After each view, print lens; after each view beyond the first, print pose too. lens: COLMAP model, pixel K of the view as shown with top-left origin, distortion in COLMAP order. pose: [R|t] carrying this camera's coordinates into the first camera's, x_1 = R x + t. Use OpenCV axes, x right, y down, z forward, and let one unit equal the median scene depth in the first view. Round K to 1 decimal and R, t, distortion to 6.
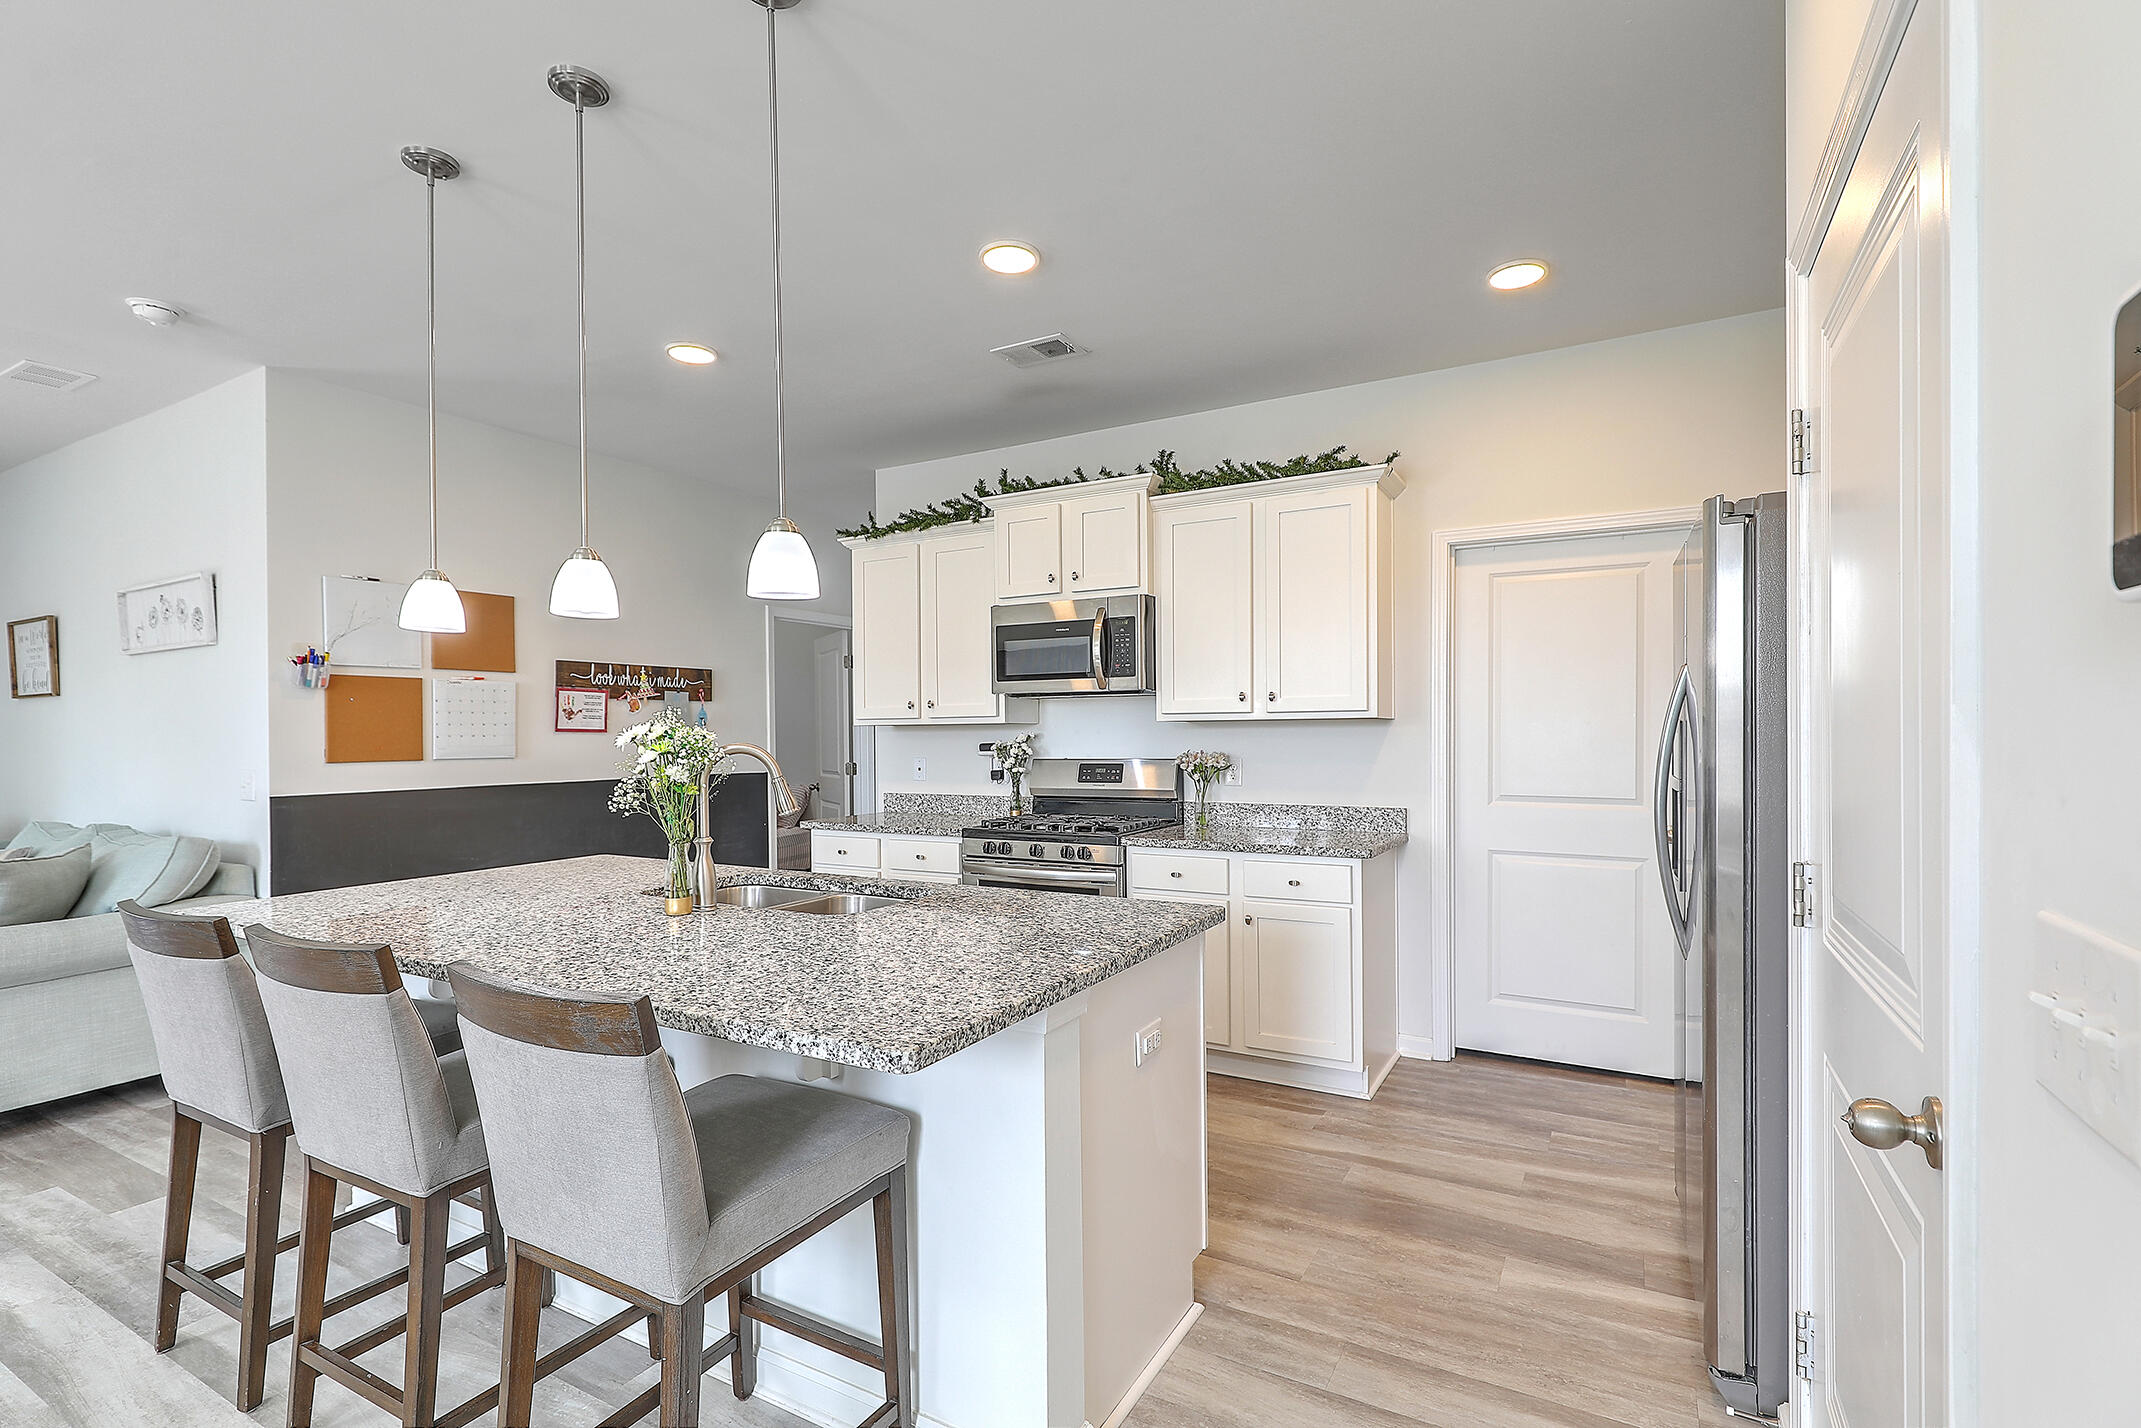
lens RADIAL K [[974.6, 0, 1074.1], [0, 974.6, 733.9], [0, 0, 1]] dist [-0.002269, 0.000264]
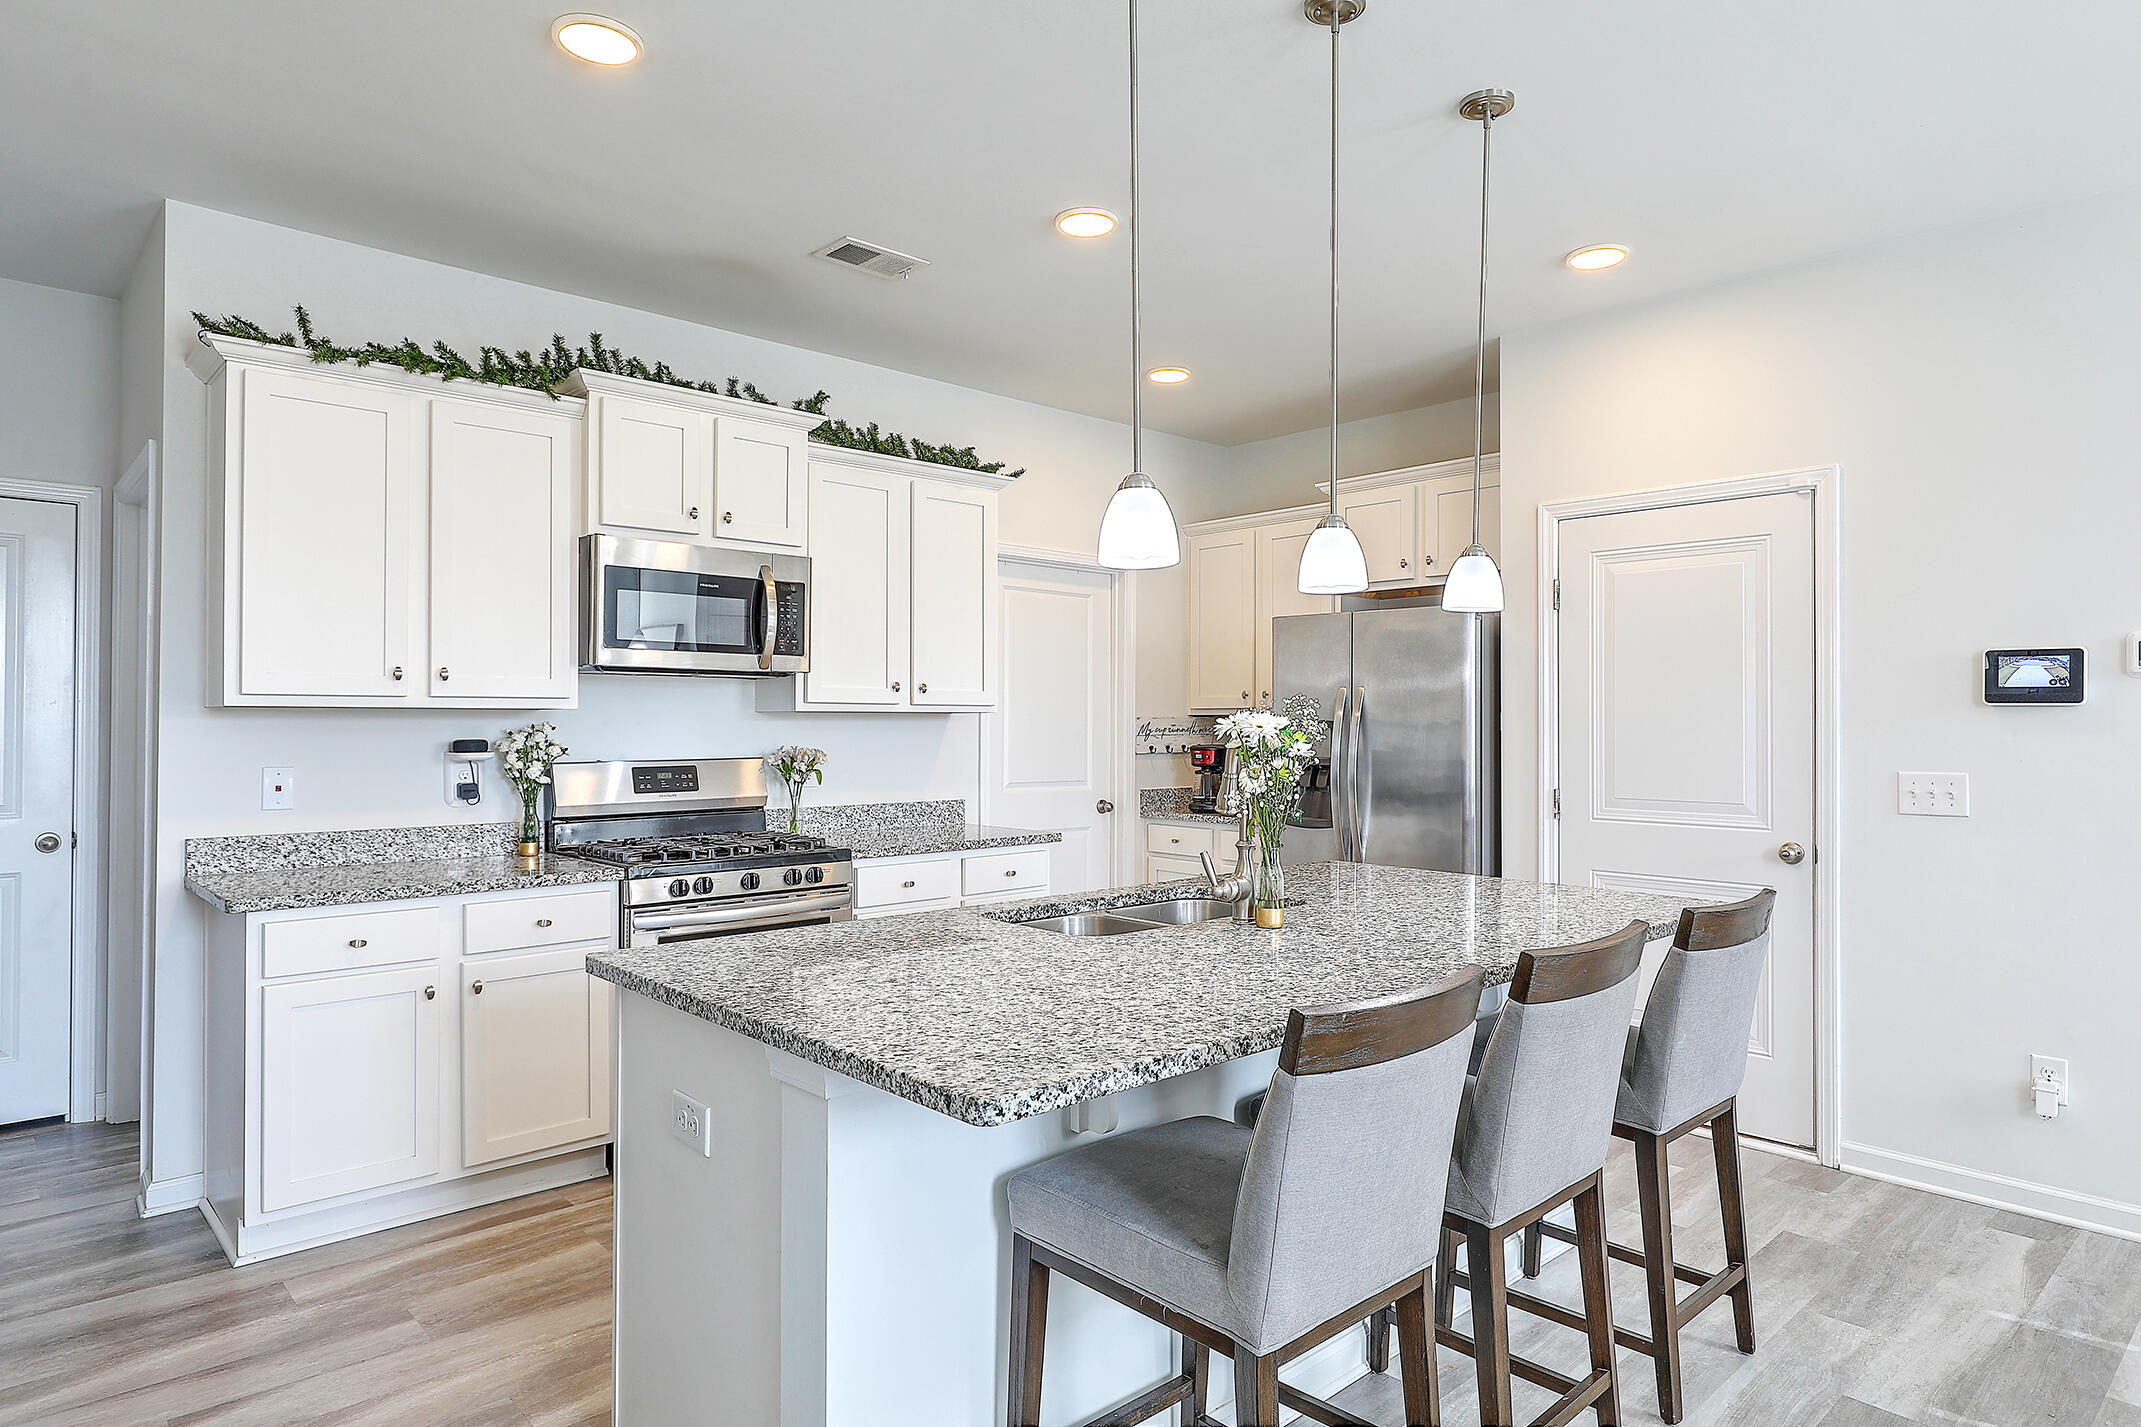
lens RADIAL K [[1242.1, 0, 1072.1], [0, 1242.1, 711.9], [0, 0, 1]] dist [0.002934, 0.000382]
pose [[0.304192, 0.017417, 0.952452, -0.847375], [-0.004609, 0.999848, -0.016812, 0.003986], [-0.952600, 0.000725, 0.304226, 0.457543]]
